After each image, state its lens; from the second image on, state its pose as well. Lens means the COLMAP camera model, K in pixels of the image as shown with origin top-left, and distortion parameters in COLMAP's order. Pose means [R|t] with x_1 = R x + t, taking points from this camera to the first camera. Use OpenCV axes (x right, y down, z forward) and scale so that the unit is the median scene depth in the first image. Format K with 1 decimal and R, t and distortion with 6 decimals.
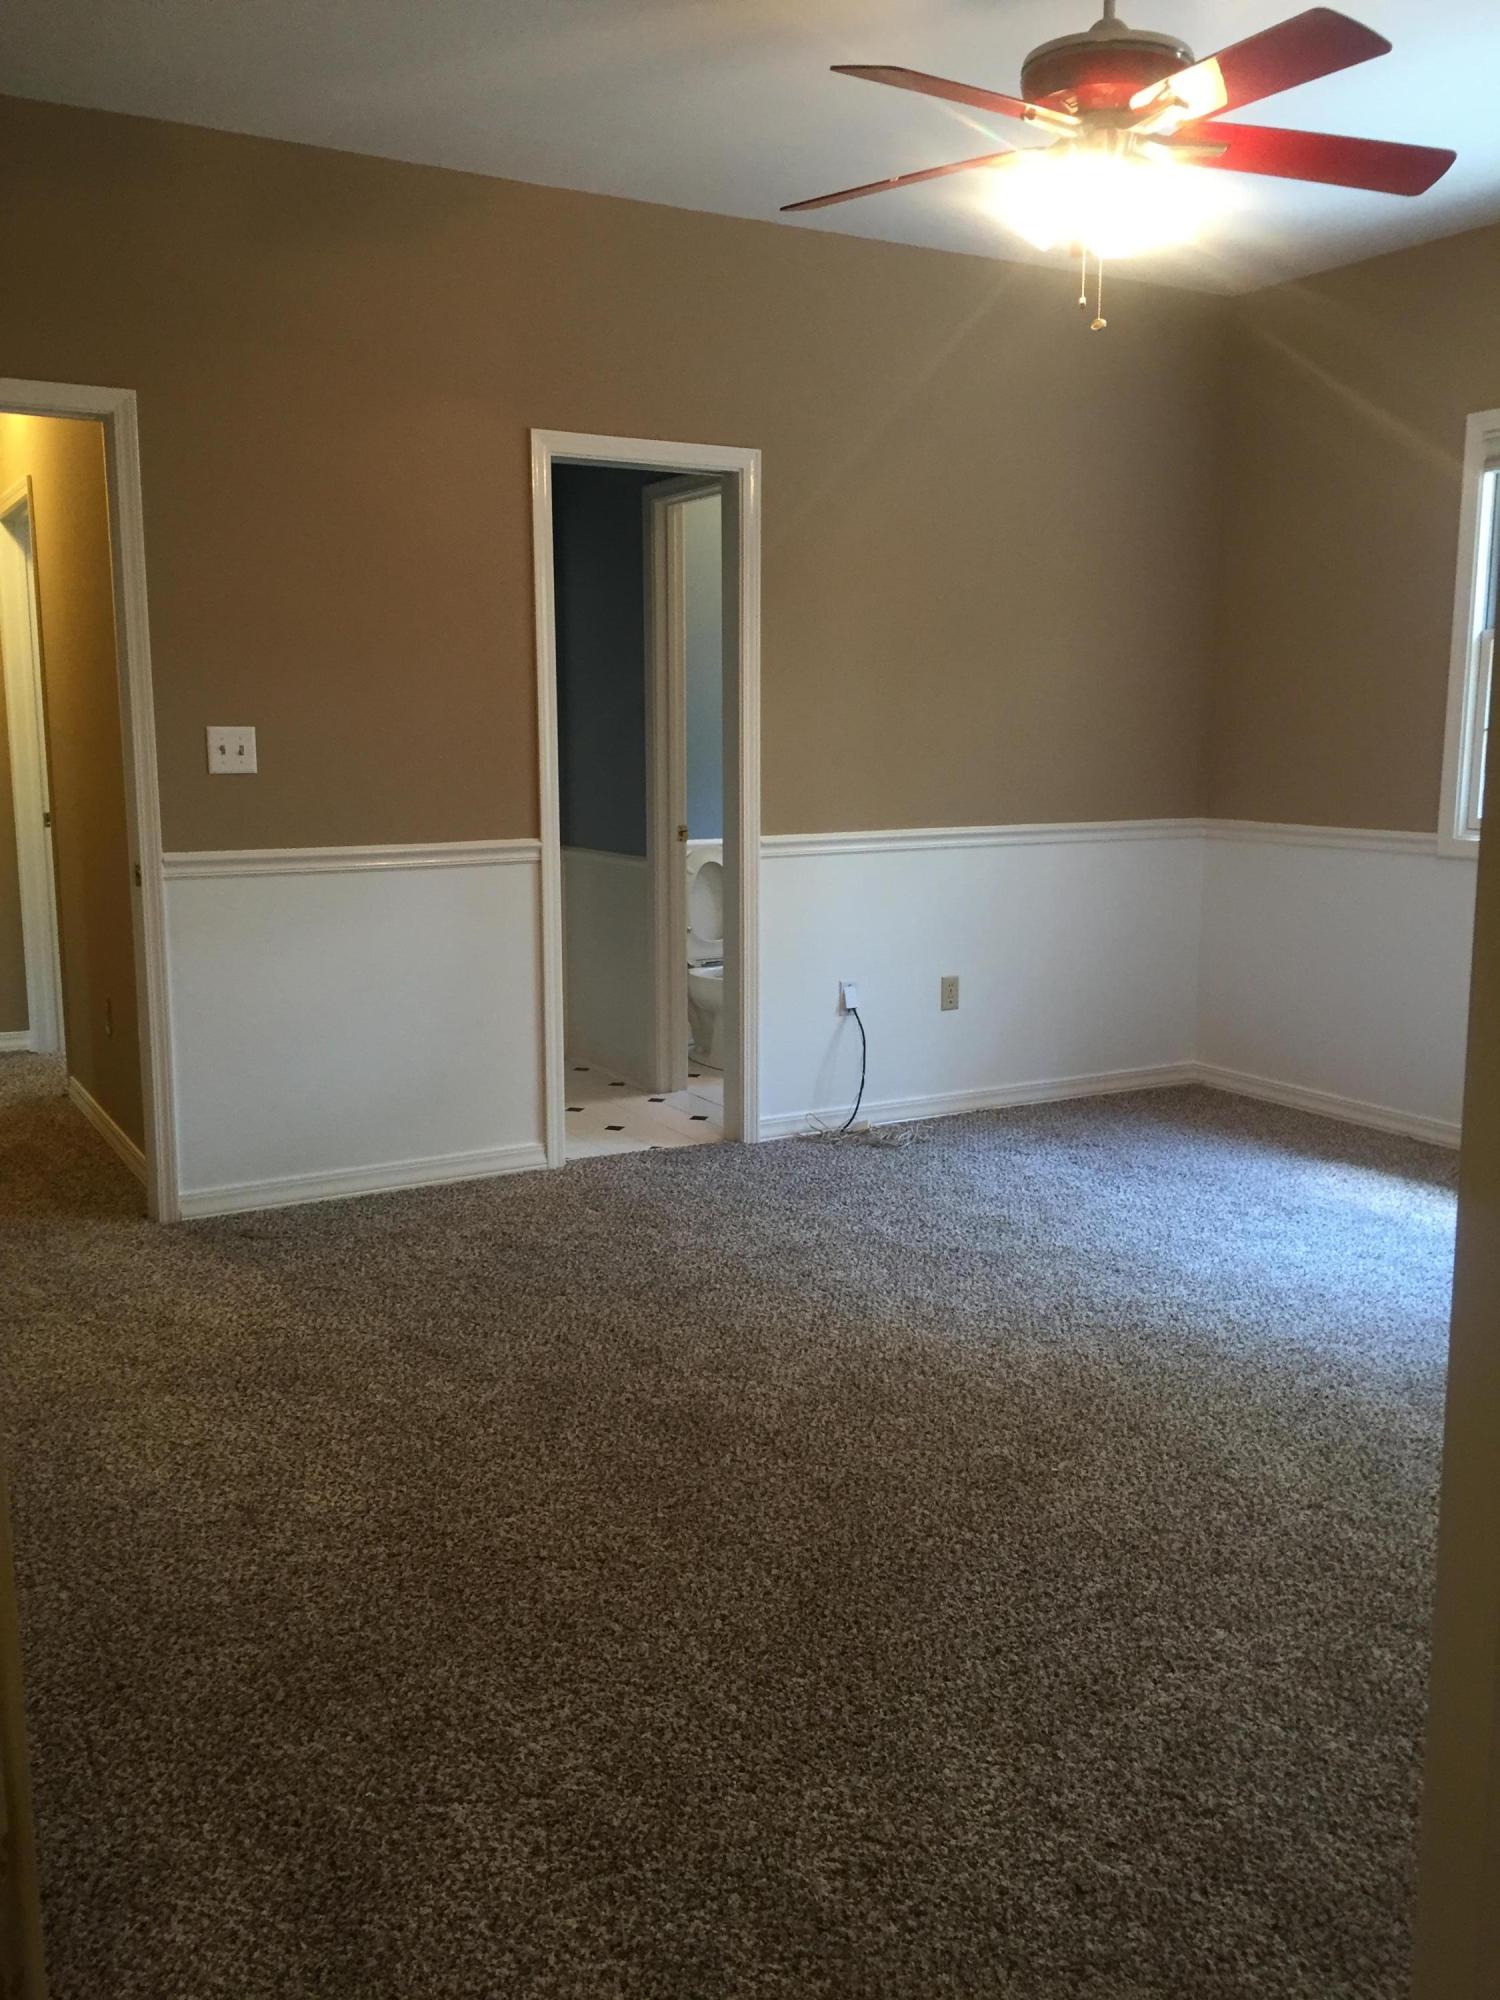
lens RADIAL K [[1697.7, 0, 757.1], [0, 1697.7, 1006.9], [0, 0, 1]] dist [0.036995, -0.058527]
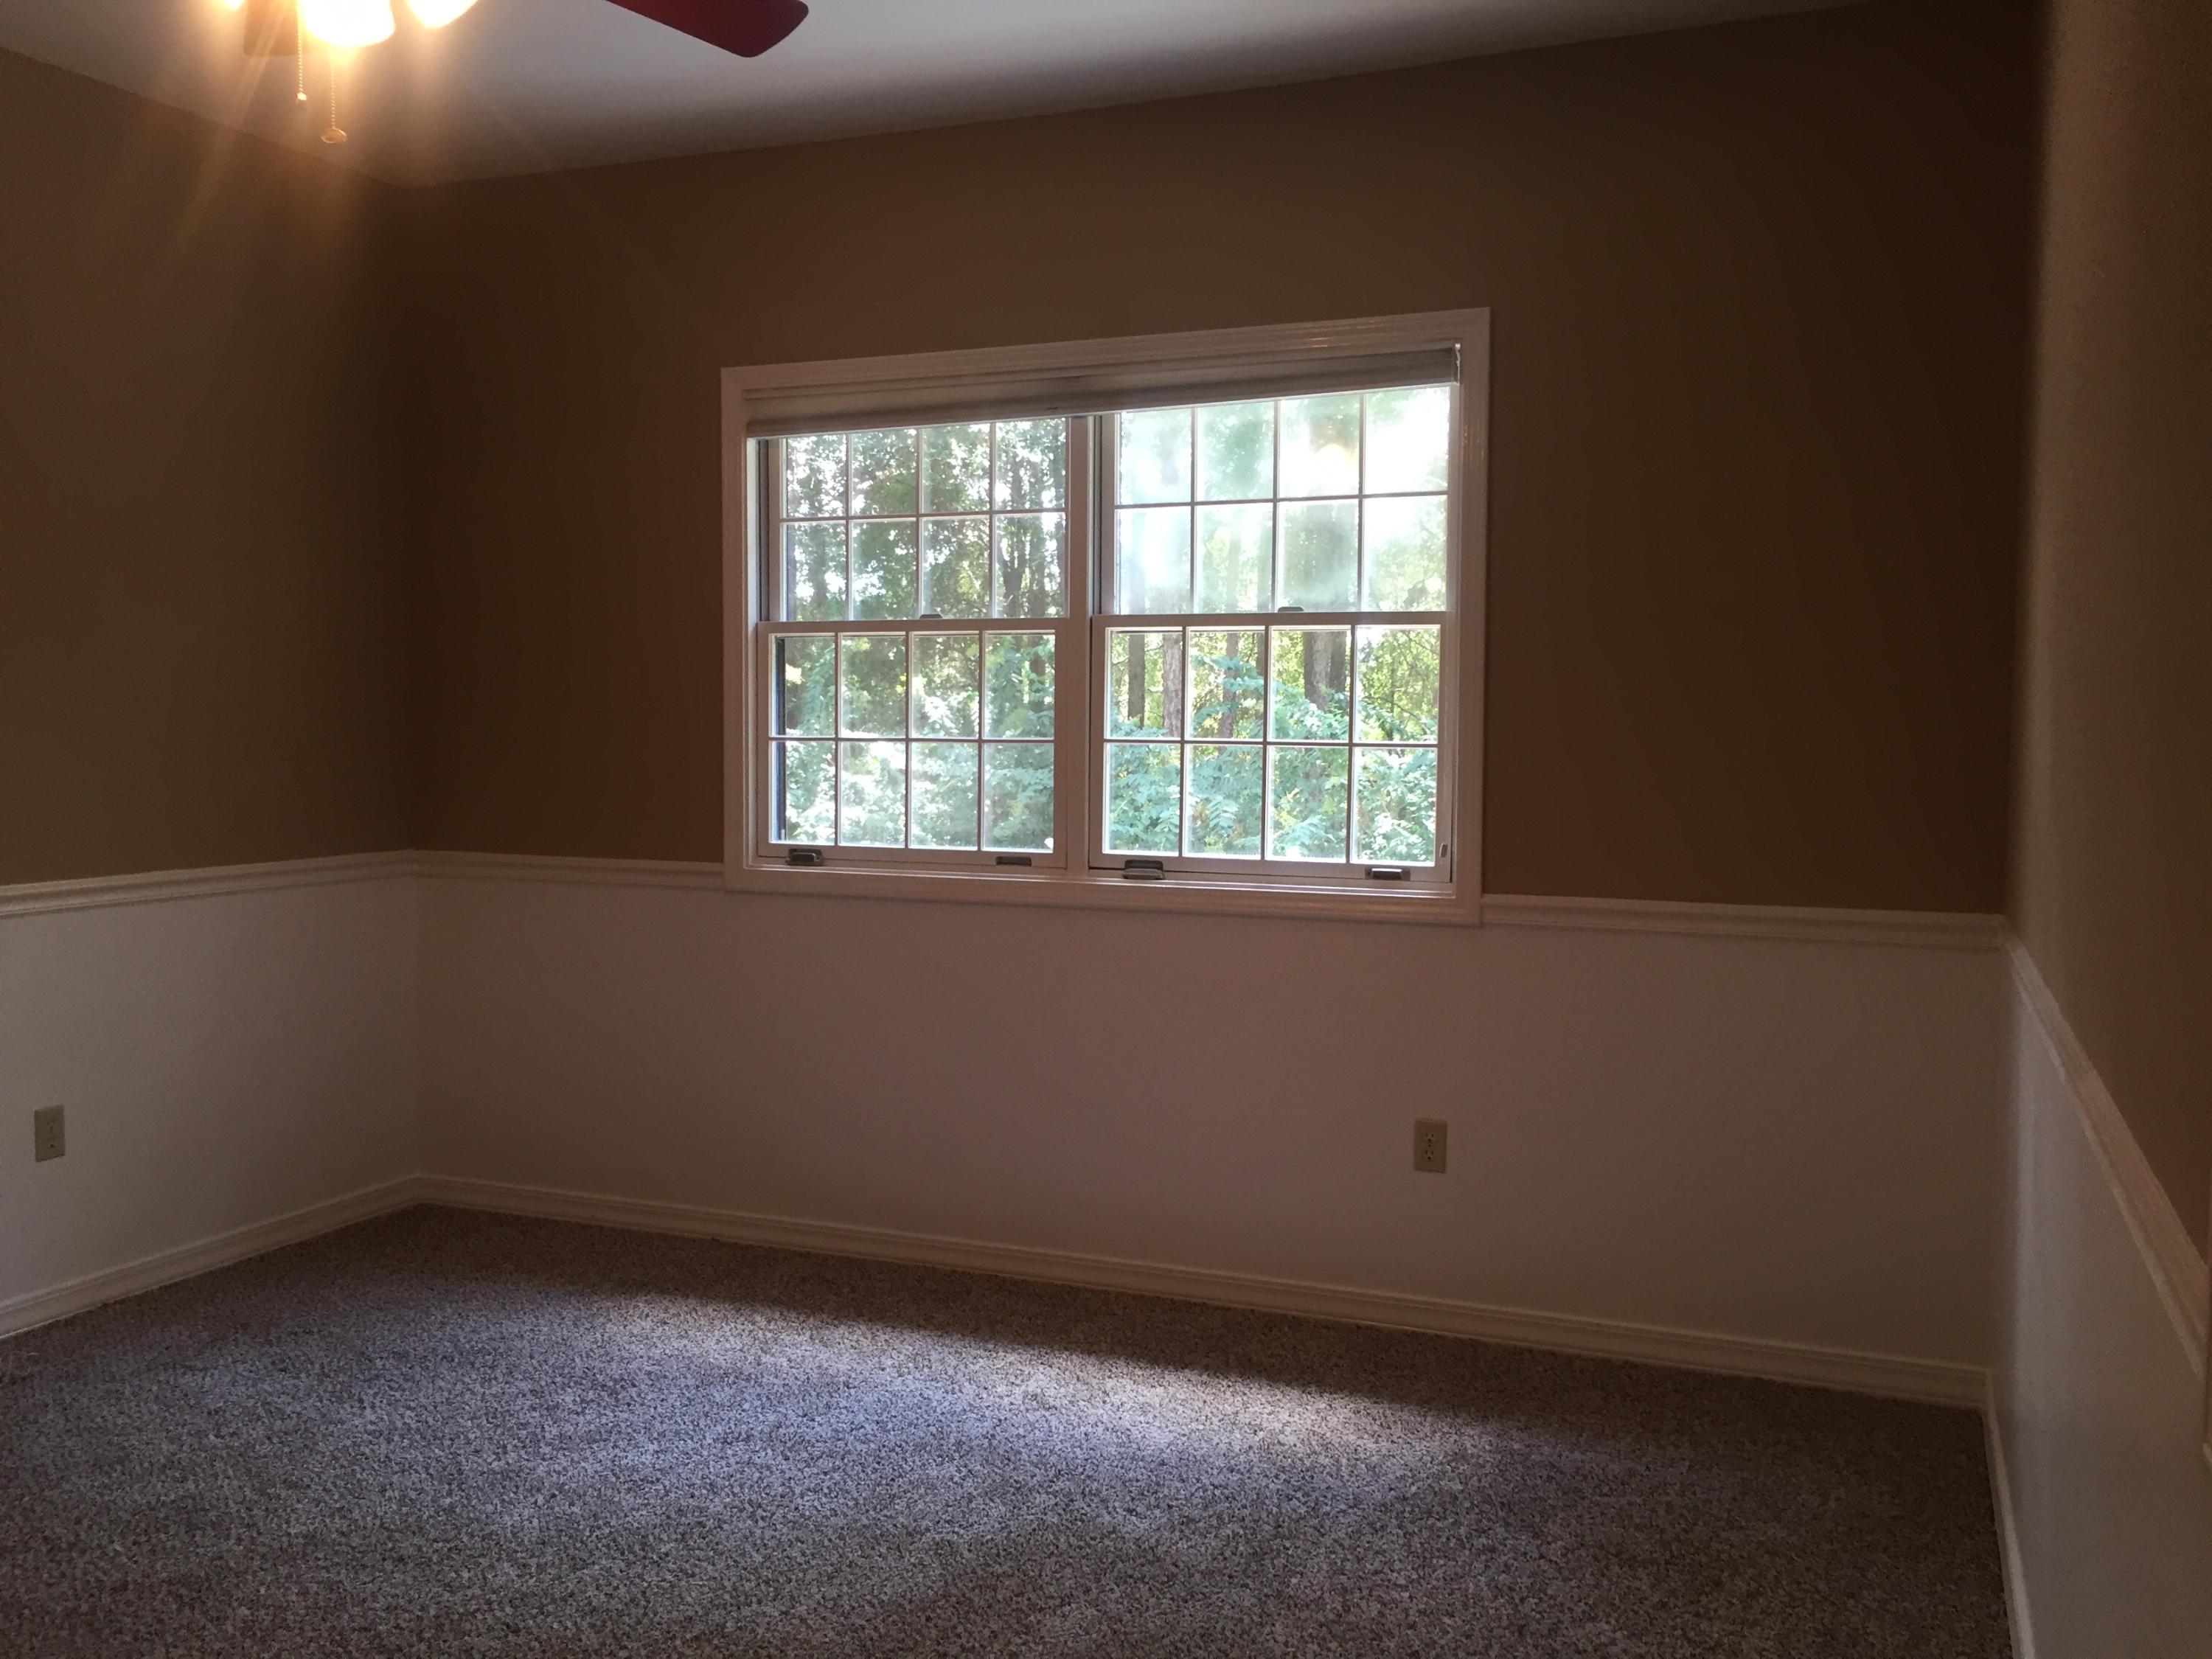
lens RADIAL K [[1877.7, 0, 1126.8], [0, 1877.7, 820.9], [0, 0, 1]] dist [0.036995, -0.058527]
pose [[0.783794, -0.031361, 0.620228, -0.011541], [0.096035, 0.992831, -0.071160, -0.044576], [-0.613550, 0.115339, 0.781187, 0.196714]]
